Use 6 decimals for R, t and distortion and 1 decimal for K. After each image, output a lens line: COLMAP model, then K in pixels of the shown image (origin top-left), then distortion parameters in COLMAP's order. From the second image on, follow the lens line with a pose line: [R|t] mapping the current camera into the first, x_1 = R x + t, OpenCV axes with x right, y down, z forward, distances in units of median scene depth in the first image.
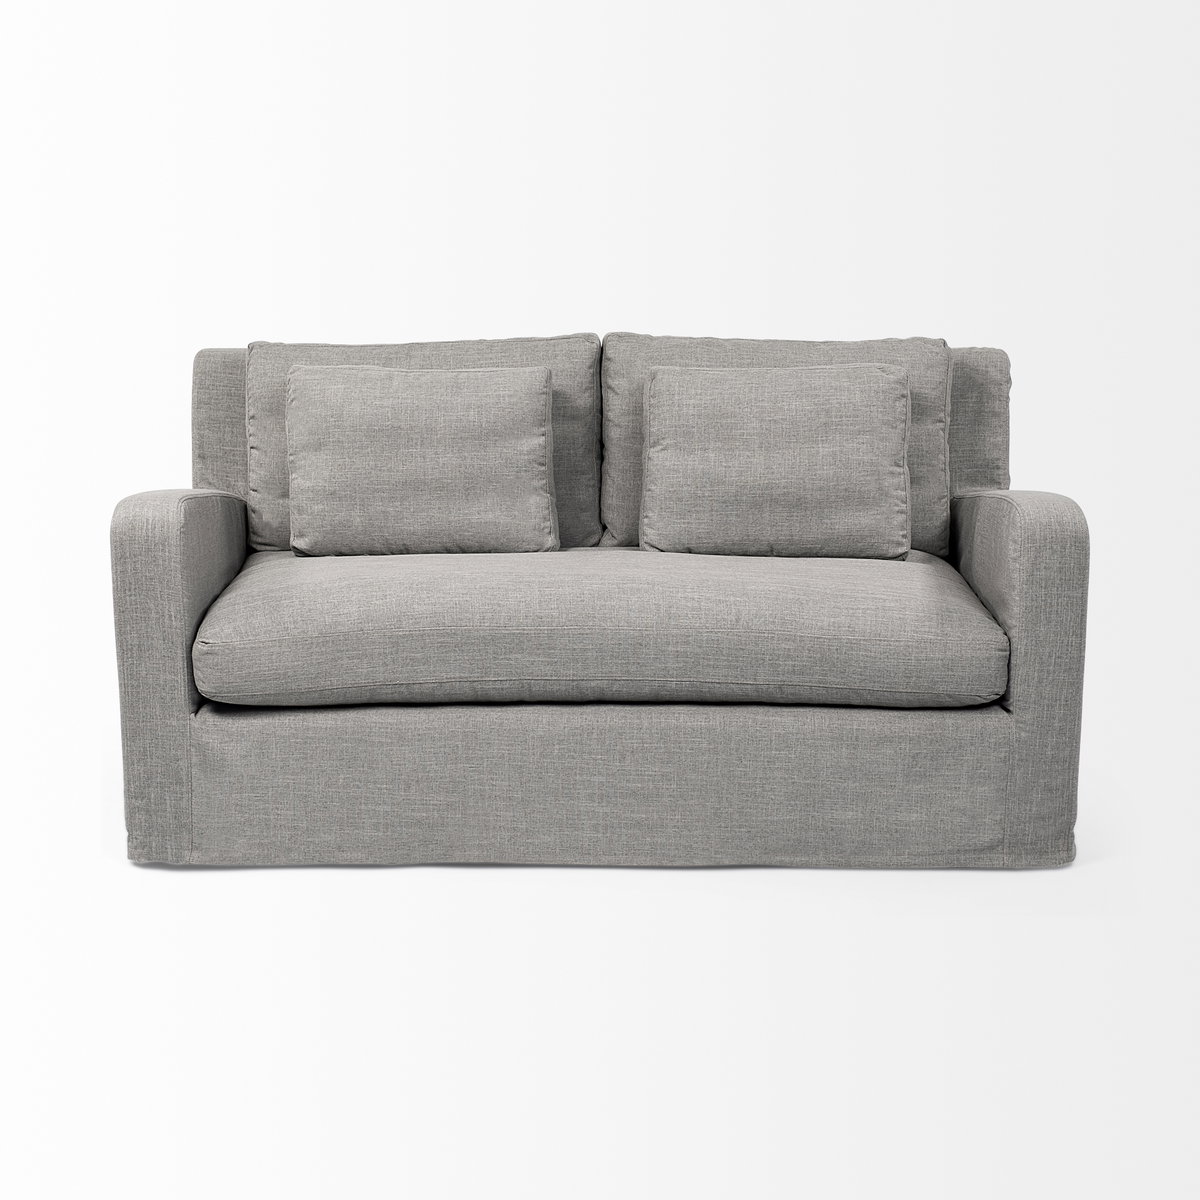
lens RADIAL K [[2652.3, 0, 600.0], [0, 2652.3, 600.0], [0, 0, 1]] dist [0.213107, -0.430503]
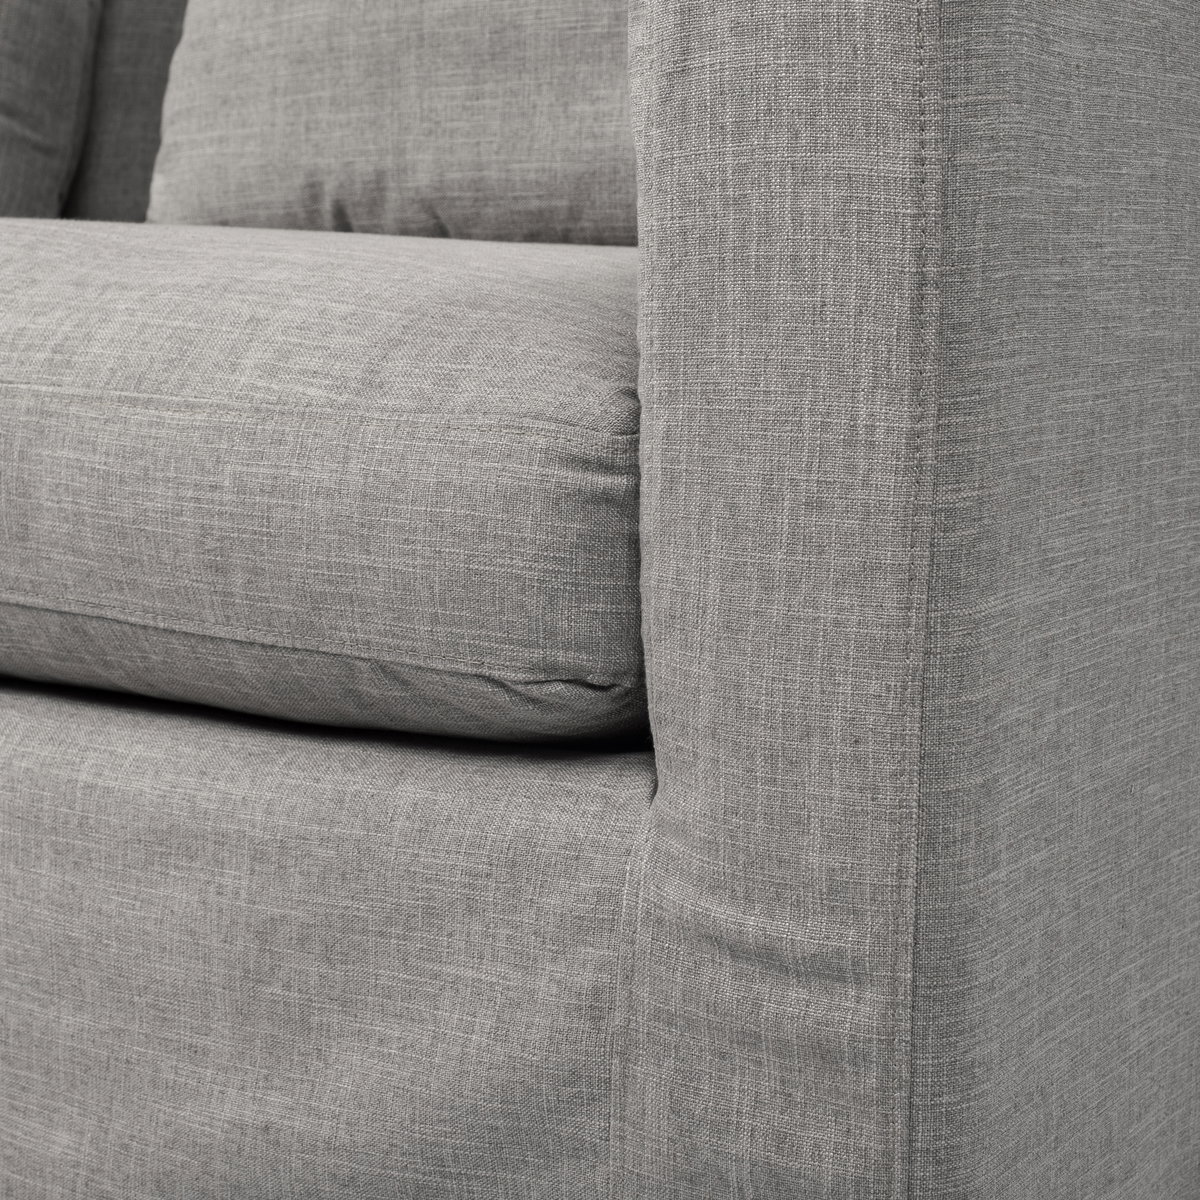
lens RADIAL K [[2653.1, 0, 551.2], [0, 2653.1, 638.4], [0, 0, 1]] dist [0.056089, -0.288551]
pose [[0.784286, 0.056836, -0.617791, 0.275217], [-0.111735, 0.992452, -0.050544, 0.042690], [0.610255, 0.108669, 0.784717, 0.835438]]
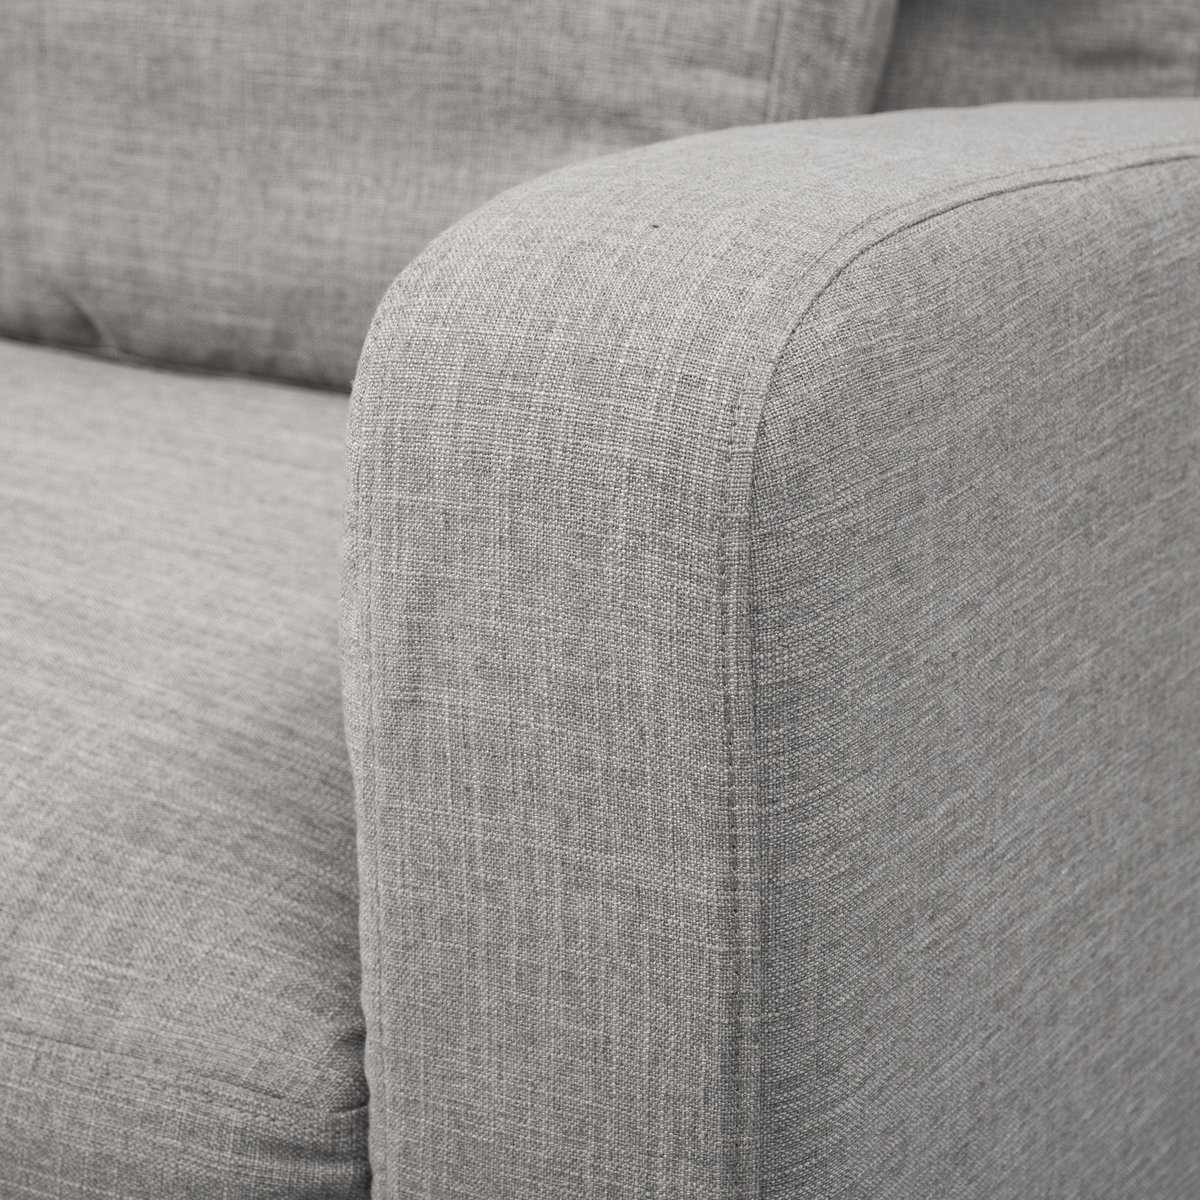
lens RADIAL K [[4365.0, 0, 535.6], [0, 4365.0, 737.6], [0, 0, 1]] dist [0.487726, -7.928612]
pose [[0.816962, 0.161282, -0.553679, 0.294992], [-0.090179, 0.984014, 0.153574, -0.043794], [0.569596, -0.075535, 0.818446, 0.802250]]
